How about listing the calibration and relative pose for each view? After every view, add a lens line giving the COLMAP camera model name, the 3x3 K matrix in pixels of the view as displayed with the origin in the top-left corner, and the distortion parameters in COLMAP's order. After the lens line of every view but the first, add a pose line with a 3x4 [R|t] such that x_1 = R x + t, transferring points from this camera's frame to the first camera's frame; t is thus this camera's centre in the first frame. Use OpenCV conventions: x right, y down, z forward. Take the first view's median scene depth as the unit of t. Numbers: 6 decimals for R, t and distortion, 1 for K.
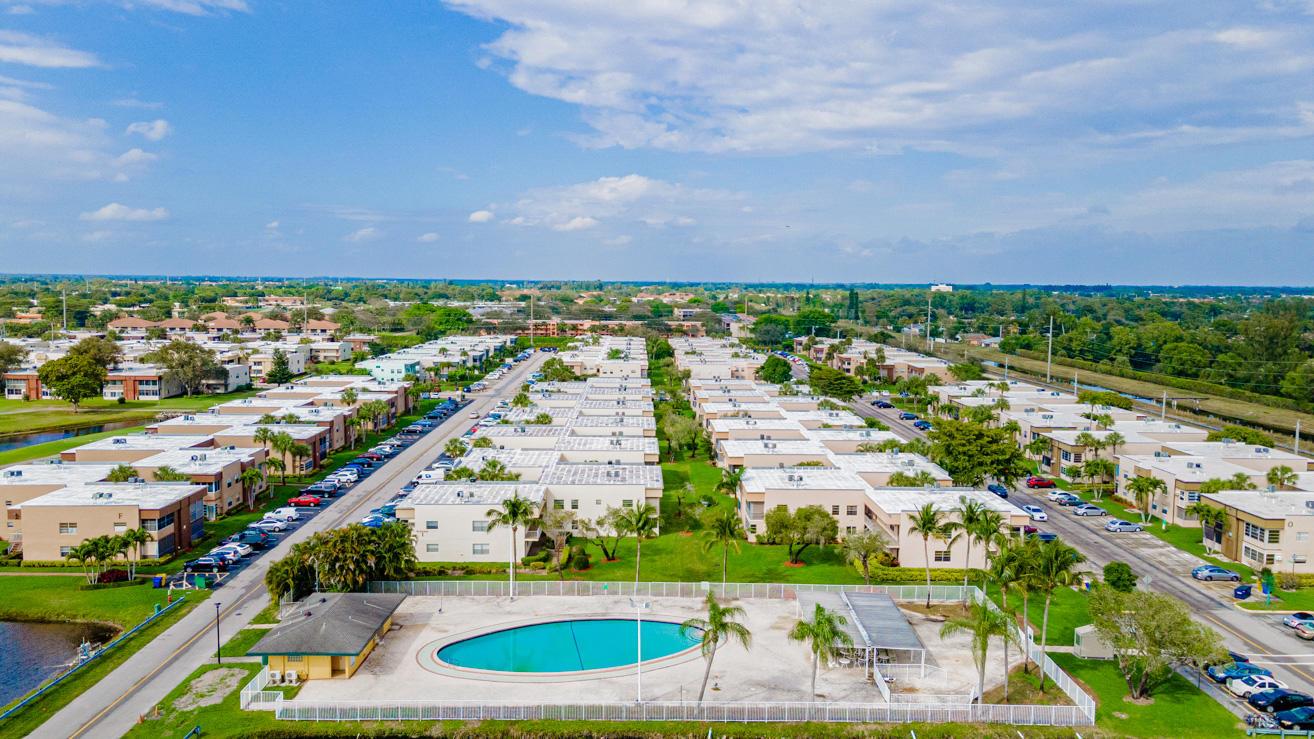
lens RADIAL K [[957.0, 0, 660.2], [0, 957.0, 376.4], [0, 0, 1]] dist [0.054775, 0.001549]
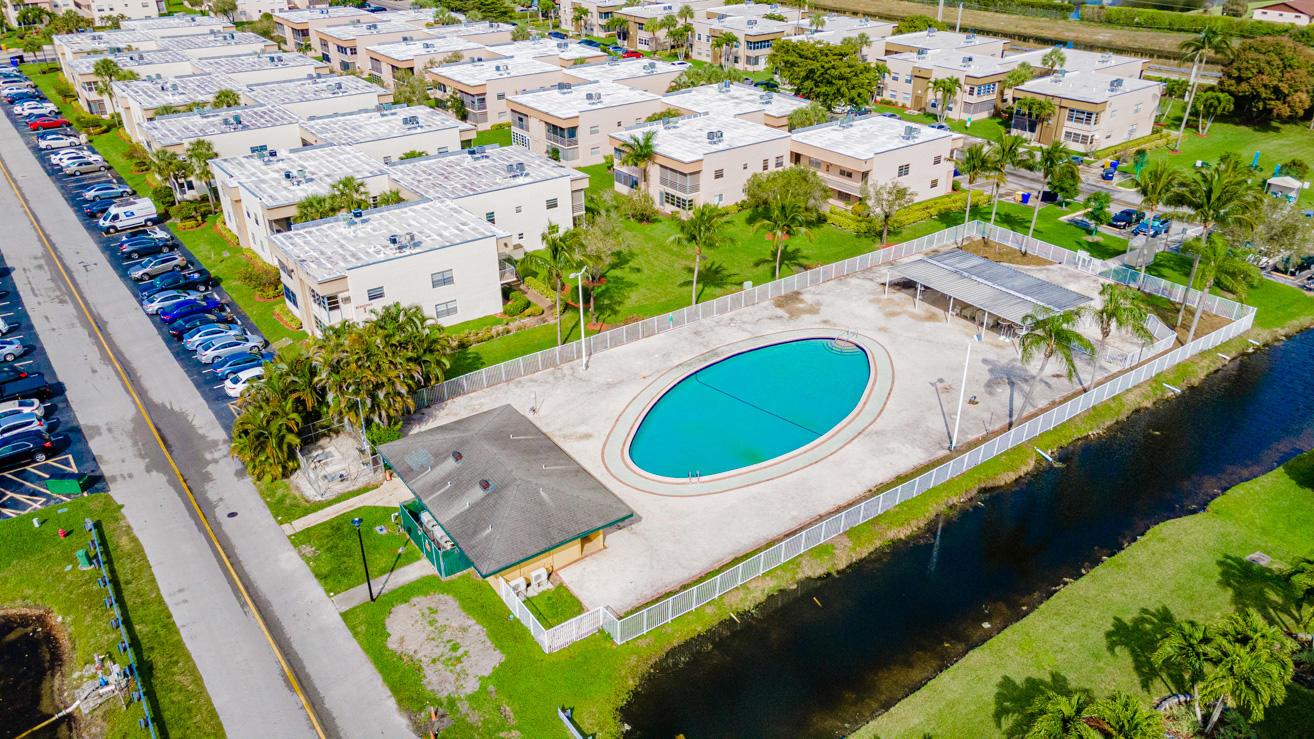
lens RADIAL K [[957.0, 0, 660.2], [0, 957.0, 376.4], [0, 0, 1]] dist [0.054775, 0.001549]
pose [[0.812649, -0.284421, 0.508632, -0.460245], [0.069392, 0.913826, 0.400133, -0.049307], [-0.578607, -0.289872, 0.762357, 0.383466]]
